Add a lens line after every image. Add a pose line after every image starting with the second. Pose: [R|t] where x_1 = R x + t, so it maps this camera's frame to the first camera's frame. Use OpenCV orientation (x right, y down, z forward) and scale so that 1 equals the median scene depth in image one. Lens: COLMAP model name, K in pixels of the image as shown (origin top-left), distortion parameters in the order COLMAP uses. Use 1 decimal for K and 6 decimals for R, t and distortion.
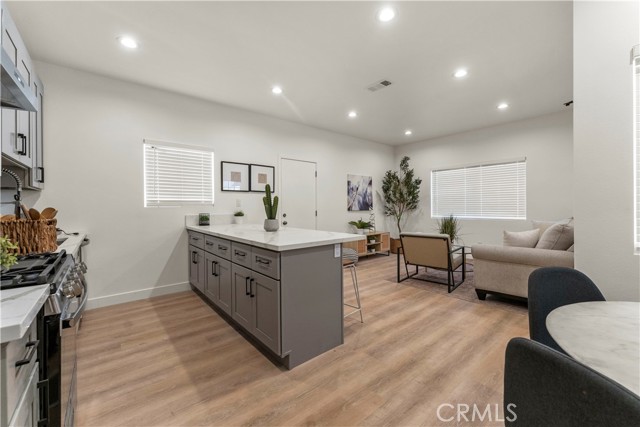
lens RADIAL K [[261.6, 0, 320.0], [0, 261.6, 213.5], [0, 0, 1]] dist [-0.001926, -0.000149]
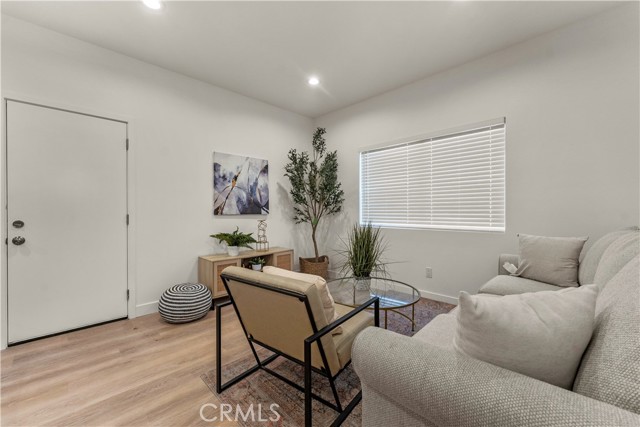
lens RADIAL K [[264.1, 0, 320.0], [0, 264.1, 213.5], [0, 0, 1]] dist [0.001046, -0.000032]
pose [[0.996336, 0.002741, 0.085477, 0.292251], [-0.001359, 0.999867, -0.016227, -0.004139], [-0.085510, 0.016051, 0.996208, 0.398405]]
